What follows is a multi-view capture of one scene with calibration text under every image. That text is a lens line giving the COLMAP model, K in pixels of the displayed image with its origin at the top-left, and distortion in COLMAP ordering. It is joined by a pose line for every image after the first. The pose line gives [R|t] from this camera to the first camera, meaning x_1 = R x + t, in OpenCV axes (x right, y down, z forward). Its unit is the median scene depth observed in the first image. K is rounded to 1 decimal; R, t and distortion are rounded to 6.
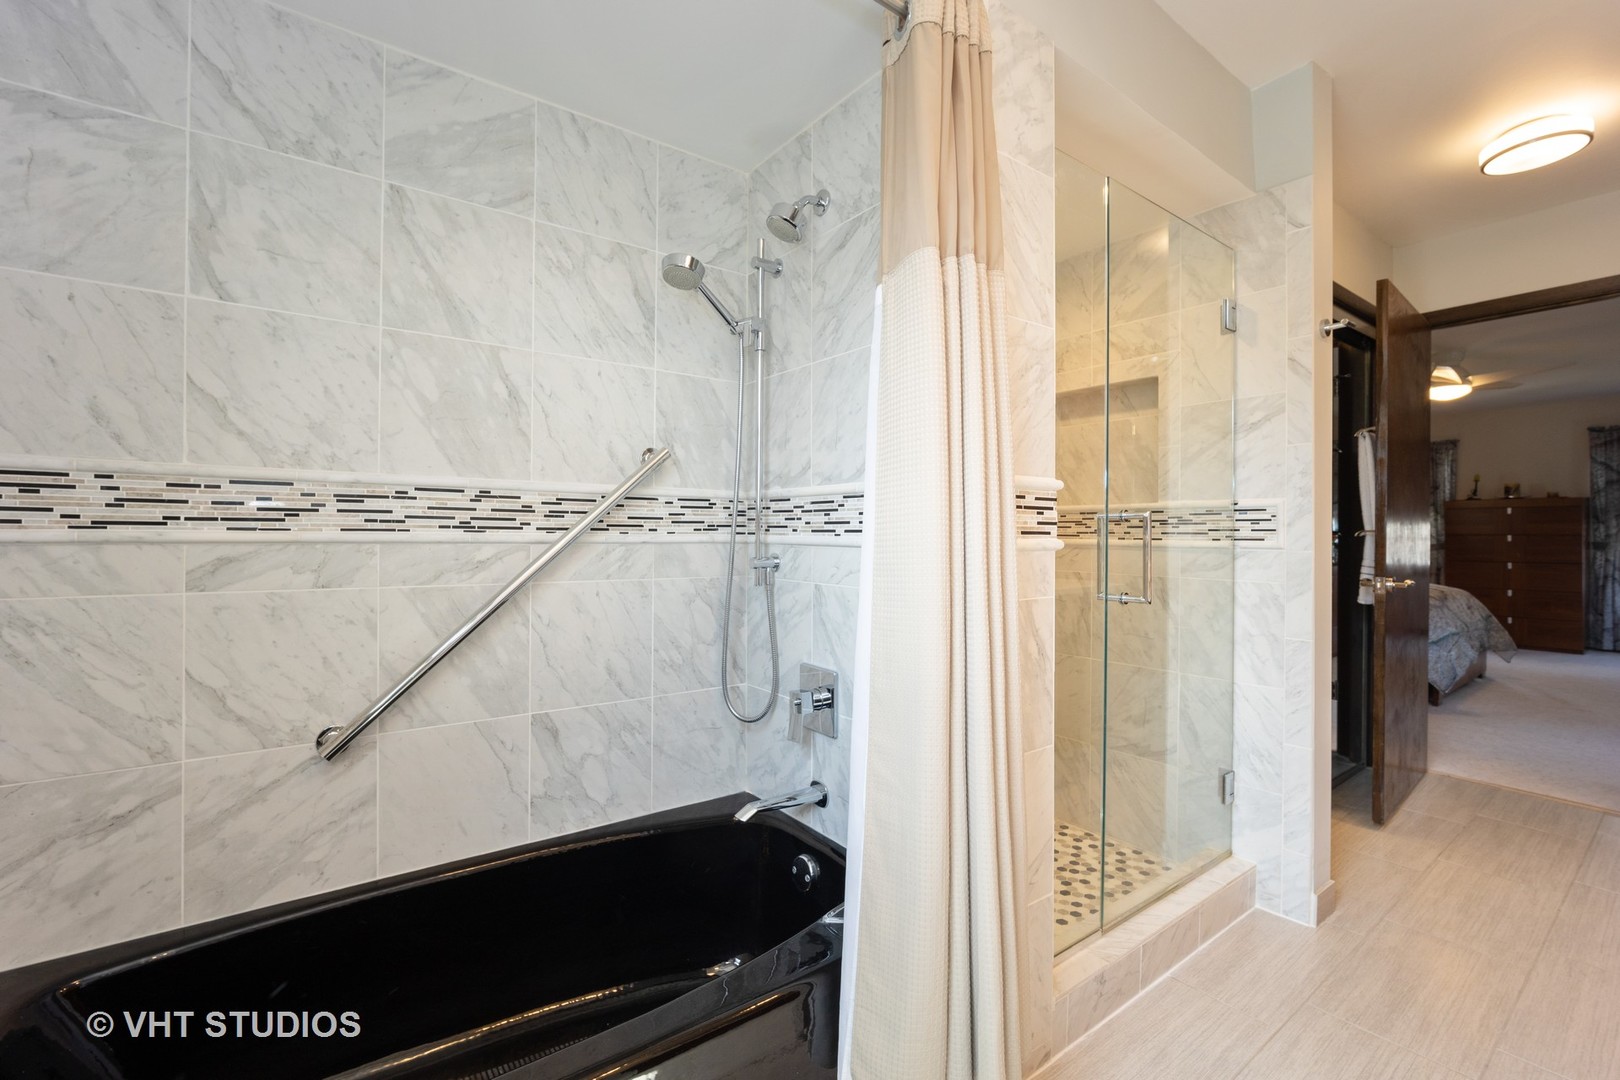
lens RADIAL K [[702.2, 0, 810.4], [0, 702.2, 533.1], [0, 0, 1]] dist [-0.014314, 0.004803]
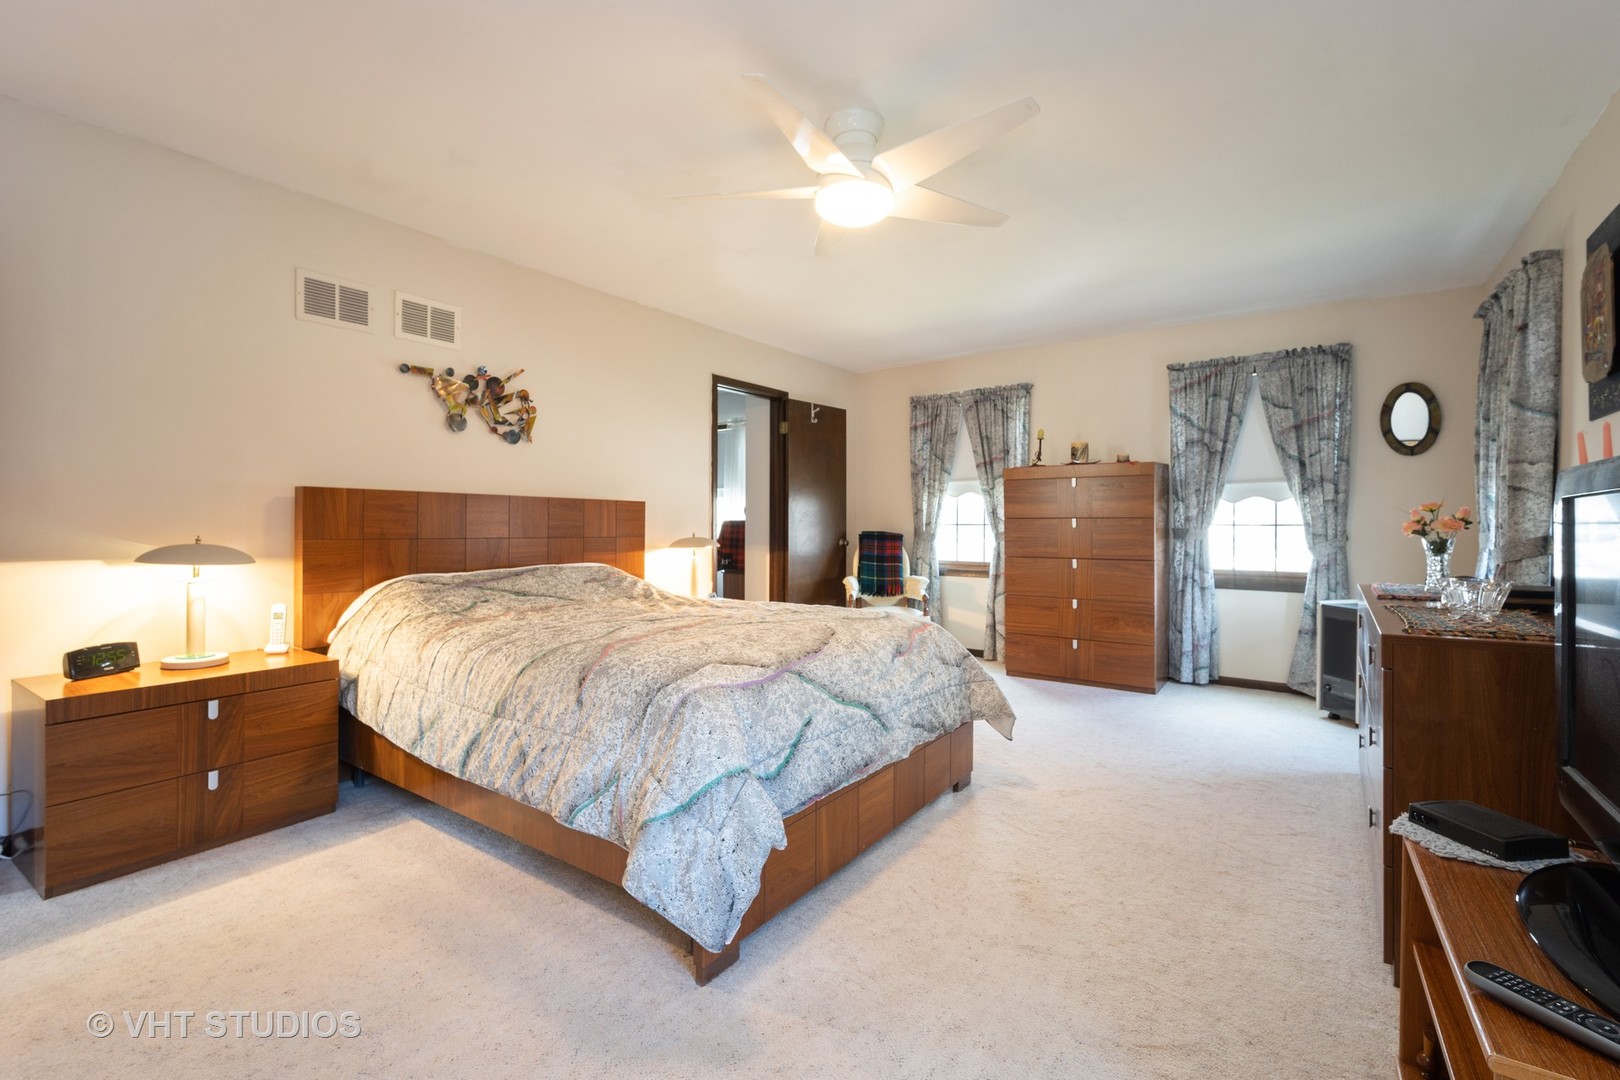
lens RADIAL K [[713.8, 0, 809.7], [0, 713.8, 522.4], [0, 0, 1]] dist [-0.015091, 0.005111]
pose [[0.957271, -0.002111, 0.289184, 0.571173], [0.001250, 0.999994, 0.003161, 0.004430], [-0.289189, -0.002664, 0.957268, 0.420779]]
